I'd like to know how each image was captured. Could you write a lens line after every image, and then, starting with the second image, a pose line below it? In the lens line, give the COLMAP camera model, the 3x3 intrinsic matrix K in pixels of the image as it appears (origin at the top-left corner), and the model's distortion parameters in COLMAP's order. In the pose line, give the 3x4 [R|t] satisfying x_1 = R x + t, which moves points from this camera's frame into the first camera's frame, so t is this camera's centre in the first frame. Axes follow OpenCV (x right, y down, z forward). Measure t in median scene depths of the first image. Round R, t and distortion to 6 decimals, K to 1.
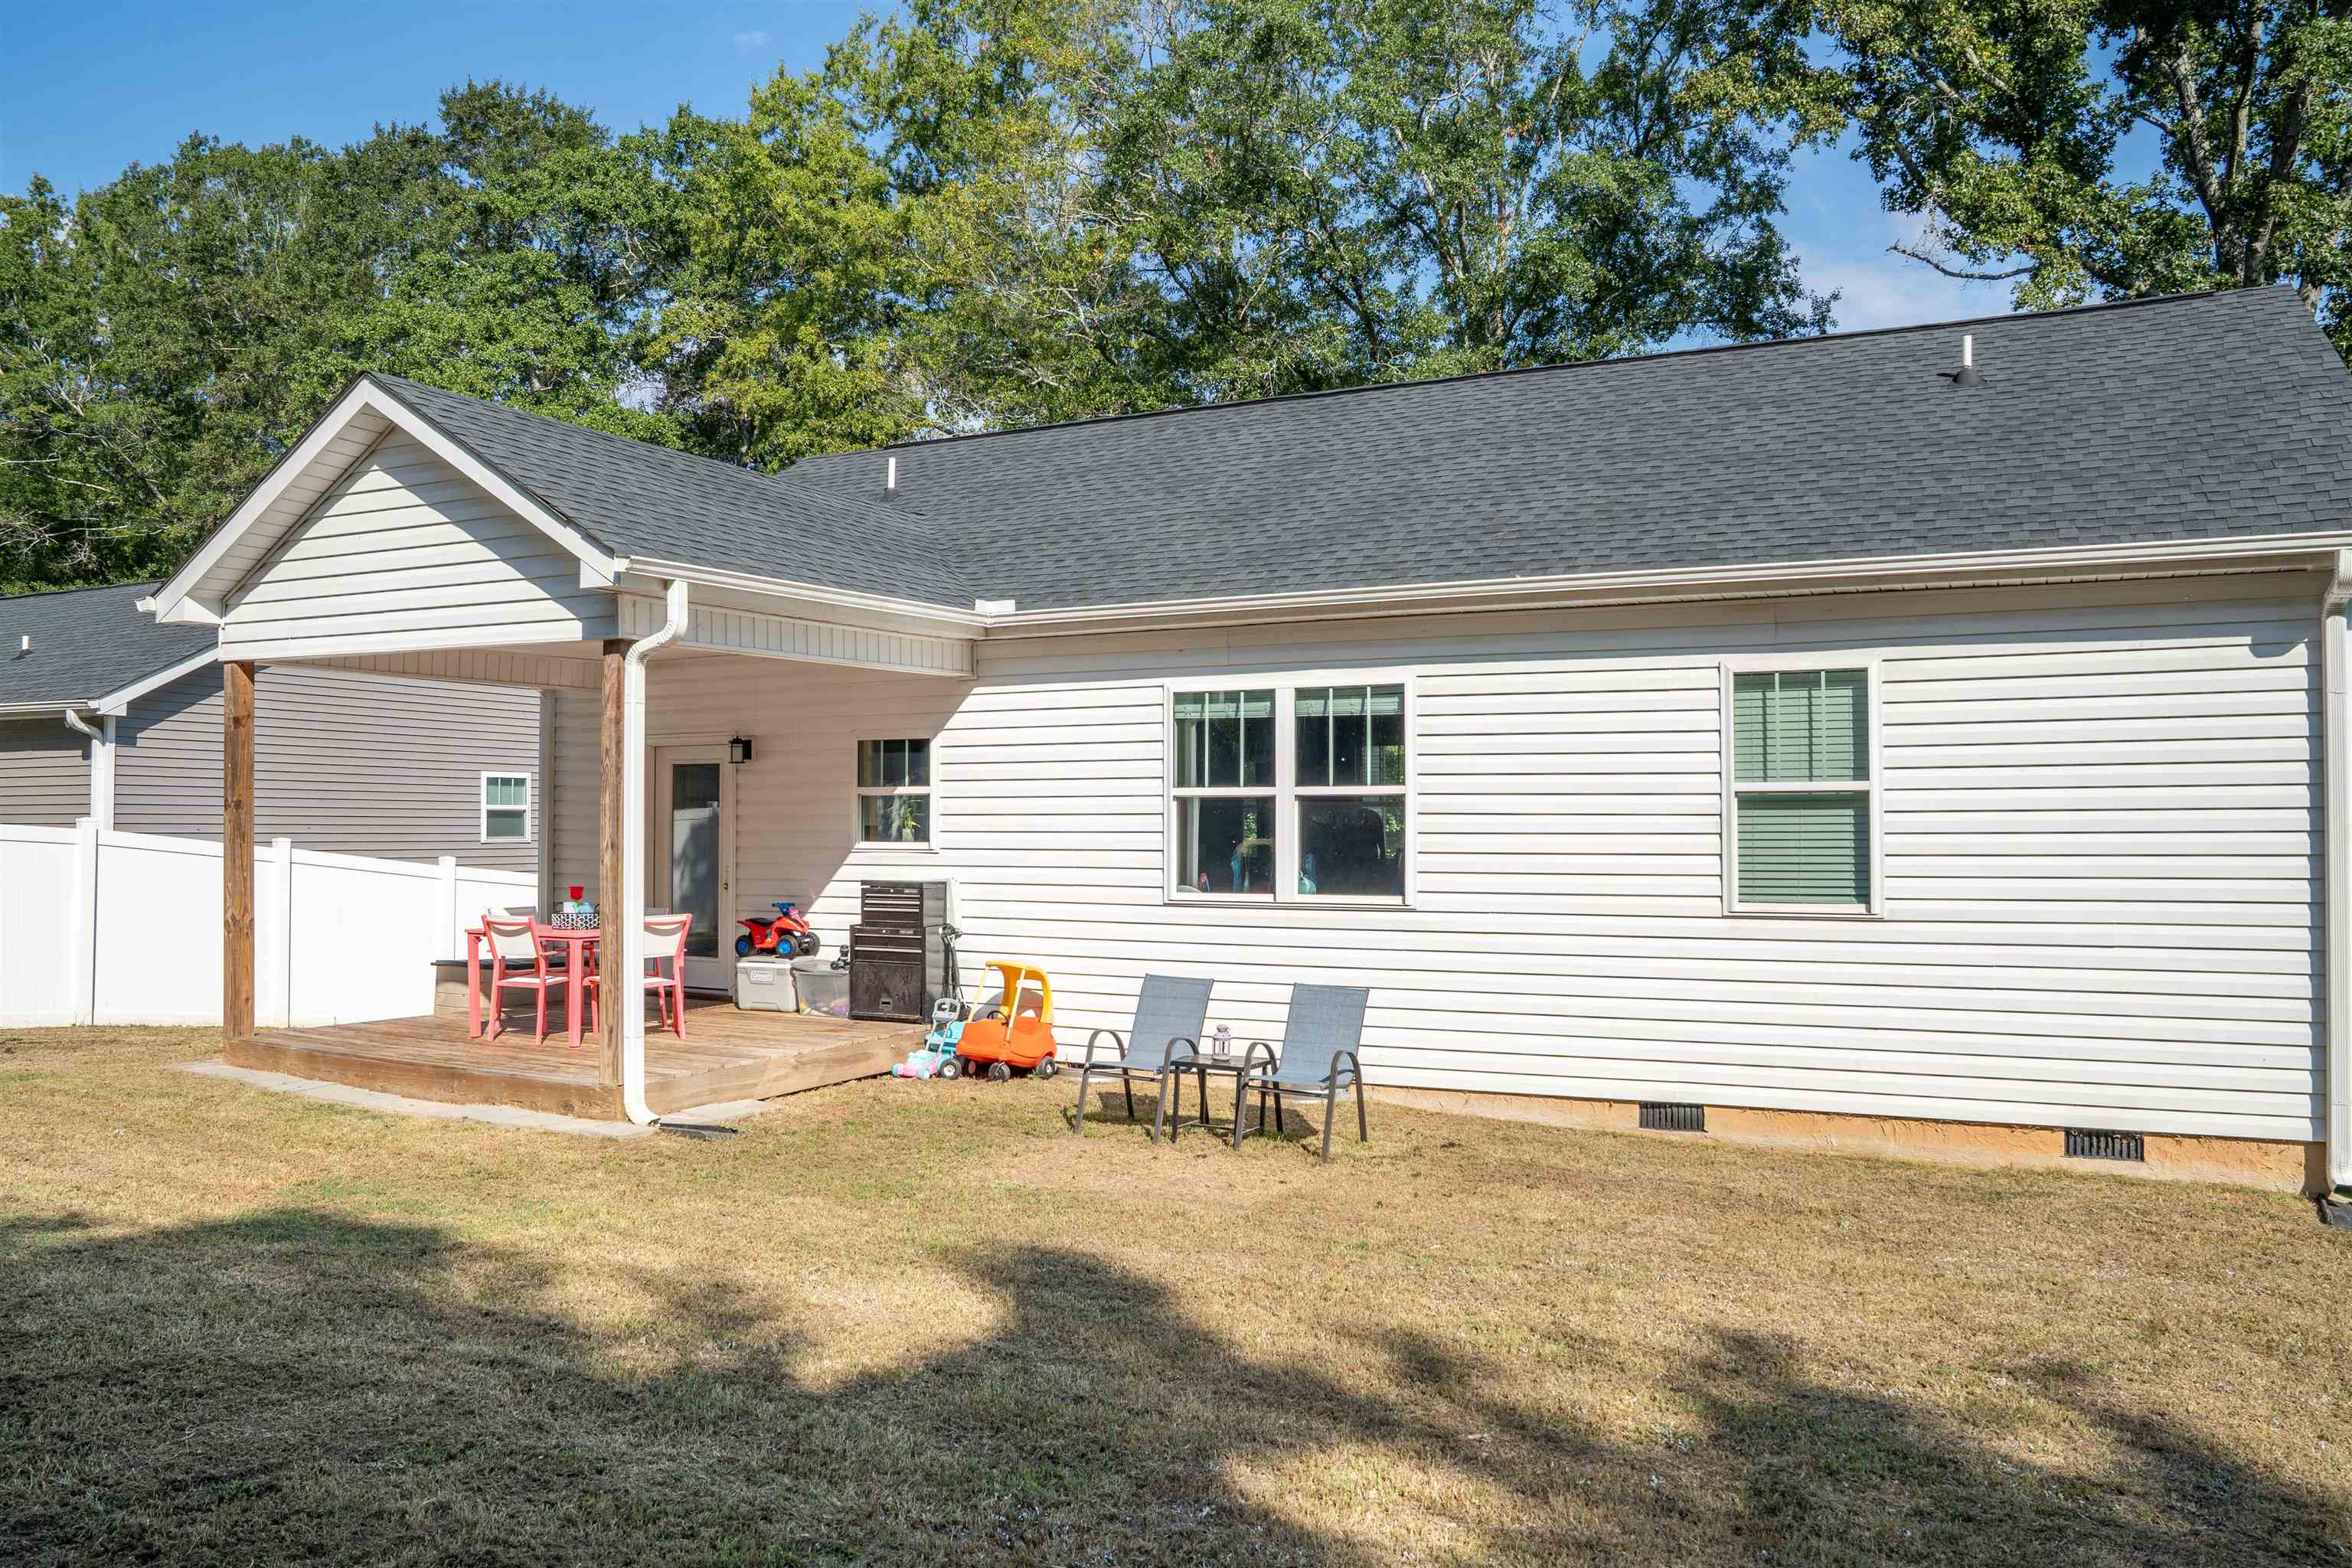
lens RADIAL K [[1667.9, 0, 1180.0], [0, 1667.9, 767.5], [0, 0, 1]] dist [-0.126973, 0.093810]
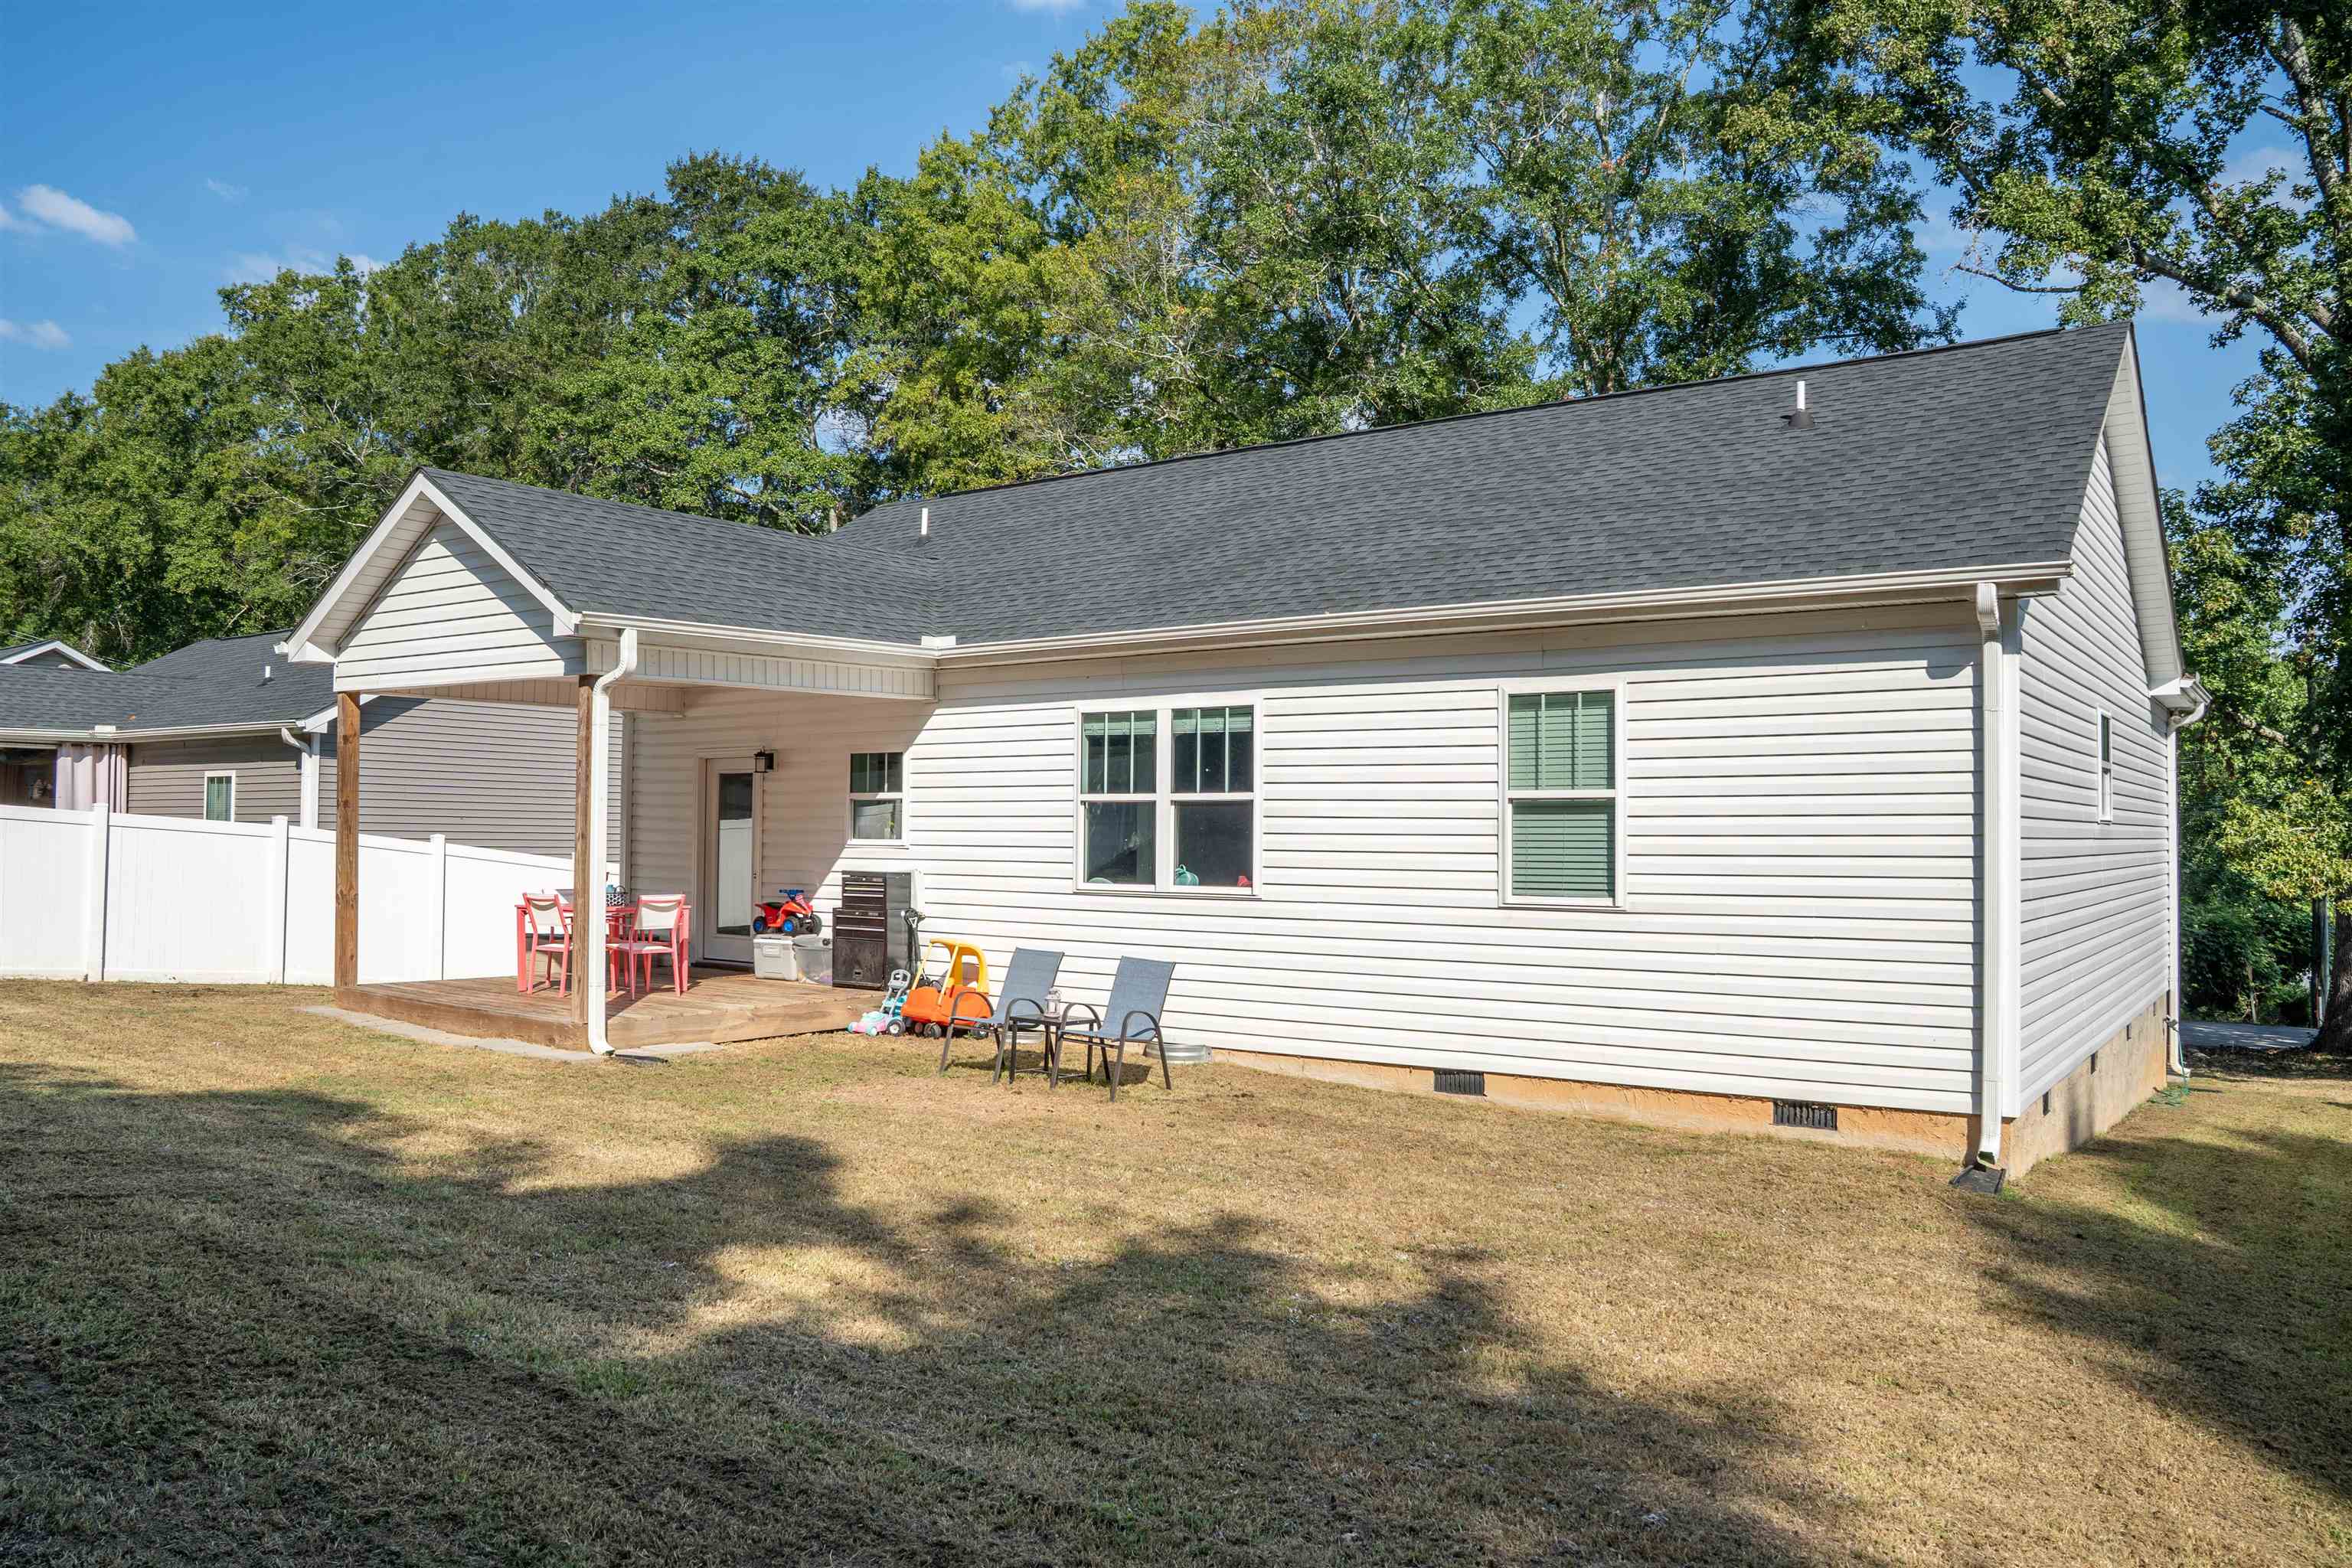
lens RADIAL K [[1667.9, 0, 1180.0], [0, 1667.9, 767.5], [0, 0, 1]] dist [-0.126973, 0.093810]
pose [[0.986992, 0.001075, -0.160764, 0.256972], [-0.002241, 0.999972, -0.007072, 0.001599], [0.160752, 0.007340, 0.986967, -0.151232]]
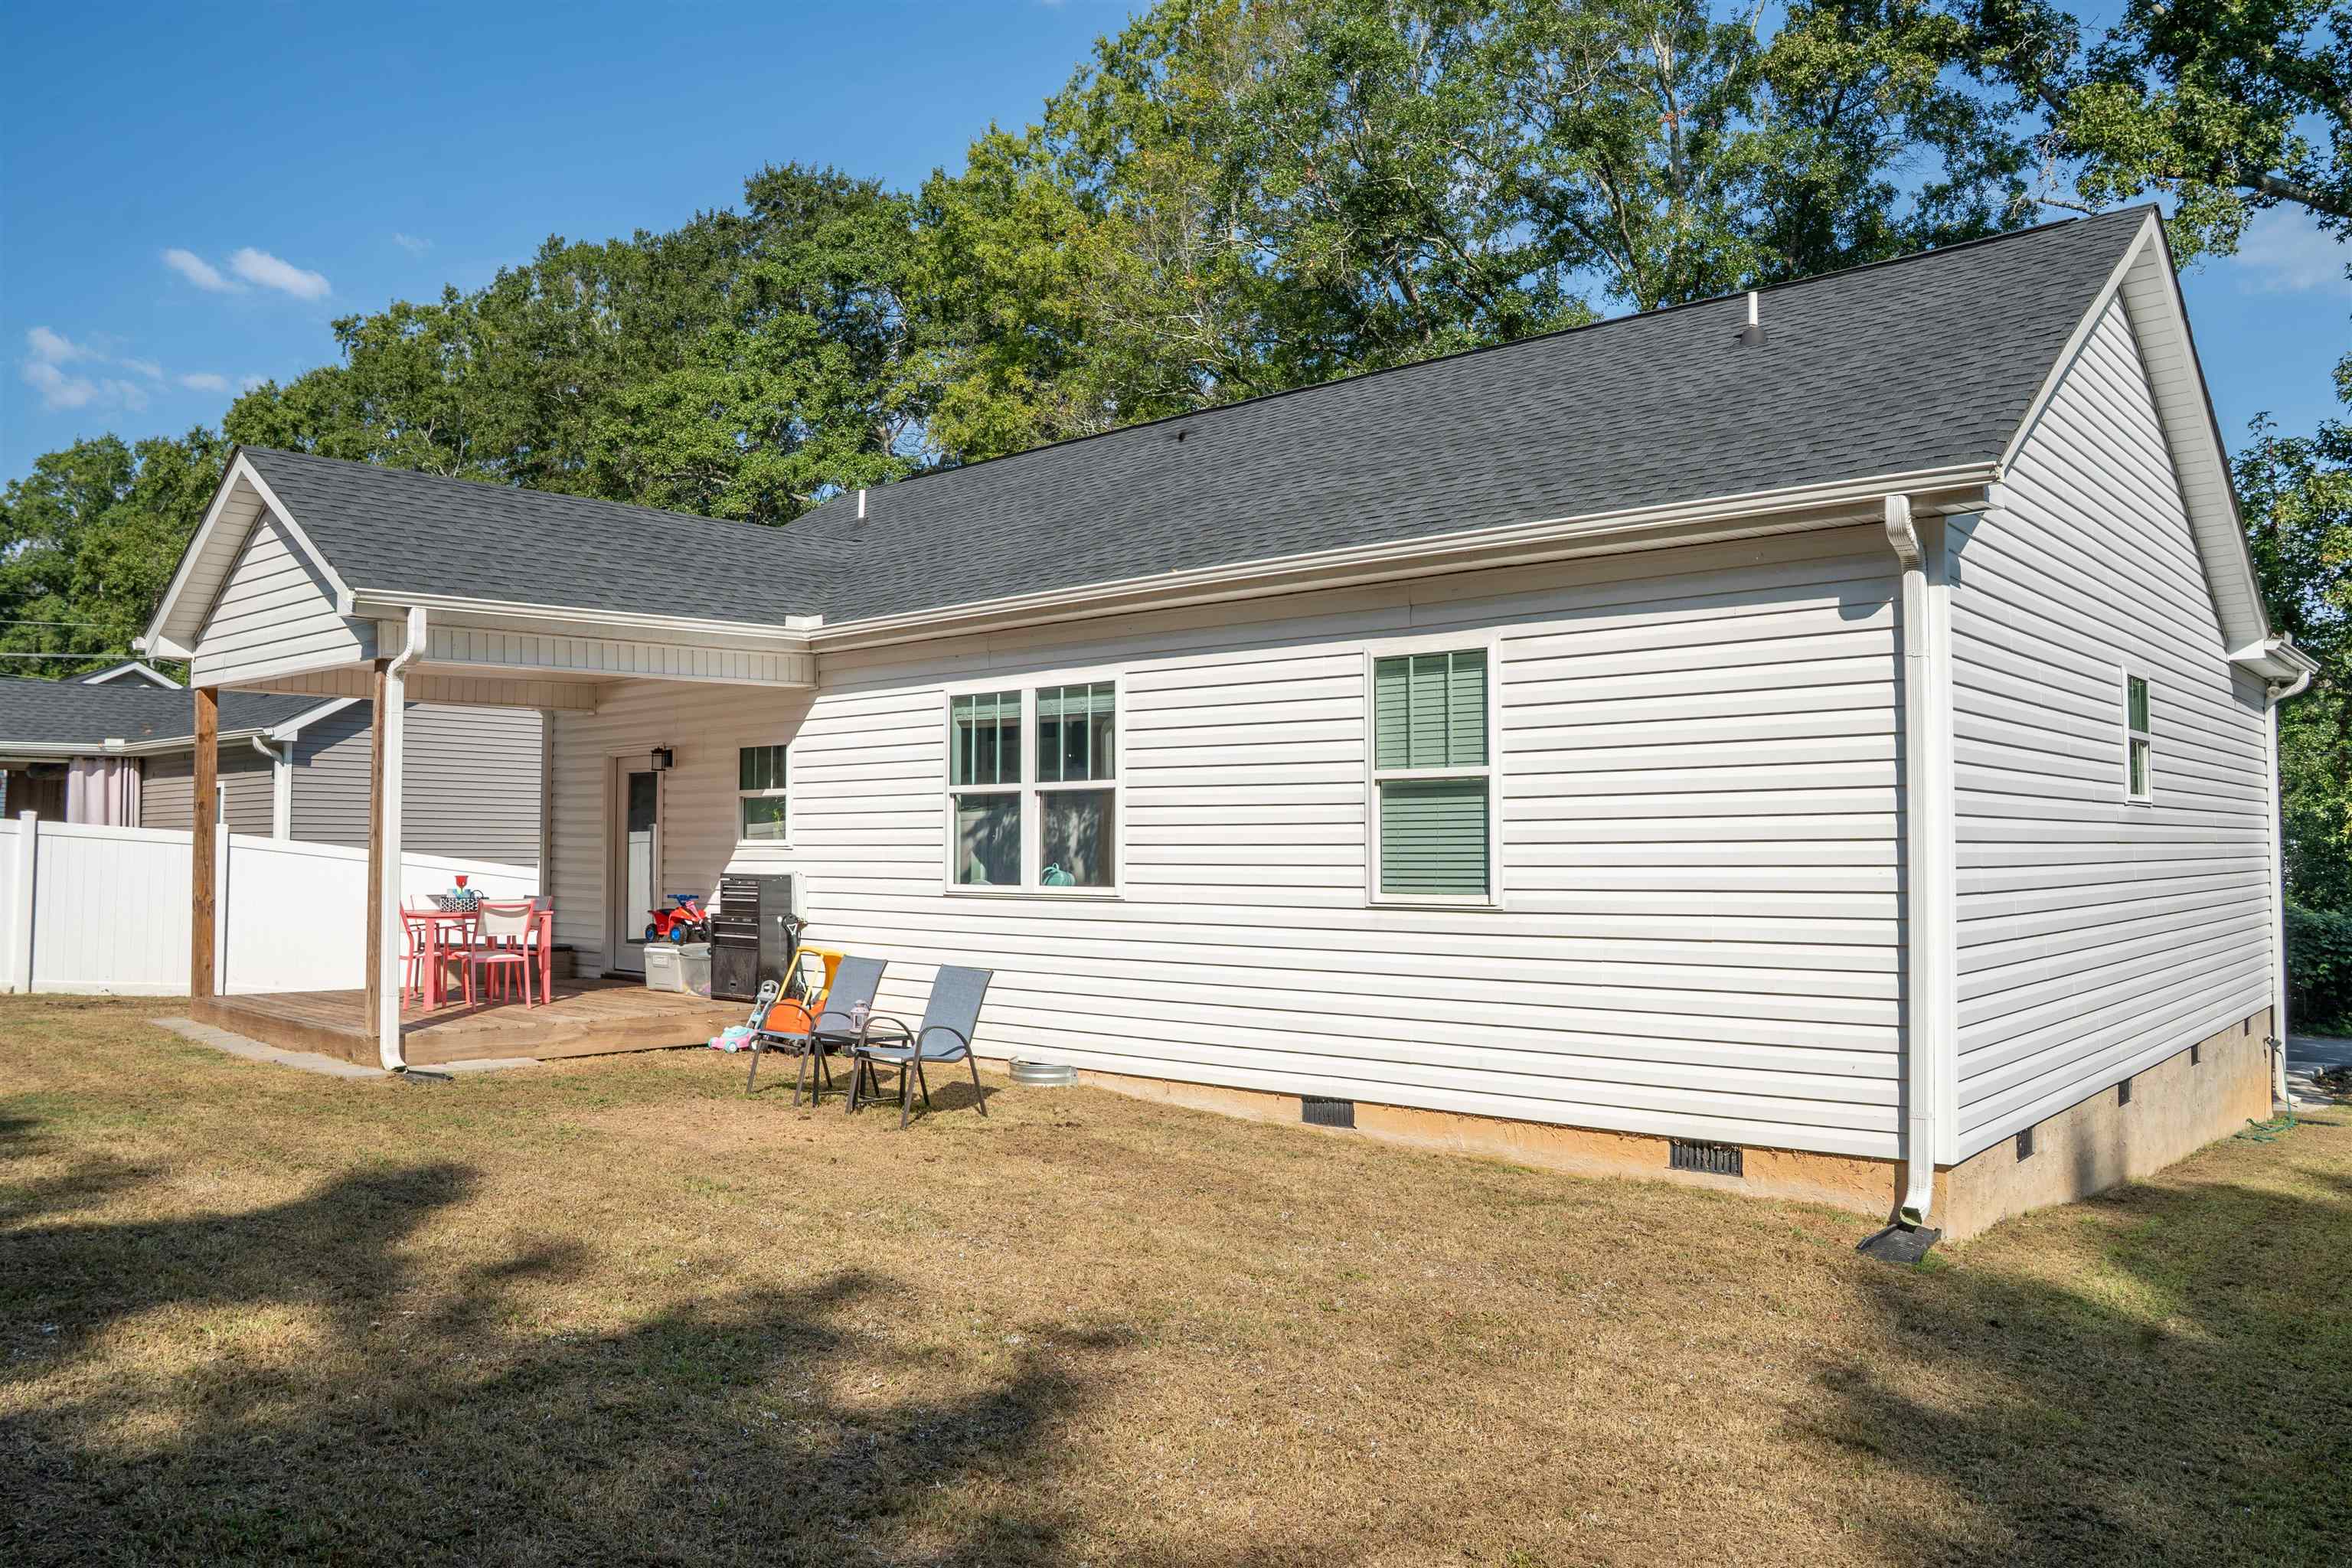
lens RADIAL K [[1667.9, 0, 1180.0], [0, 1667.9, 767.5], [0, 0, 1]] dist [-0.126973, 0.093810]
pose [[0.966814, -0.012965, -0.255153, 0.412700], [0.008896, 0.999814, -0.017098, 0.020163], [0.255327, 0.014261, 0.966750, 0.013063]]
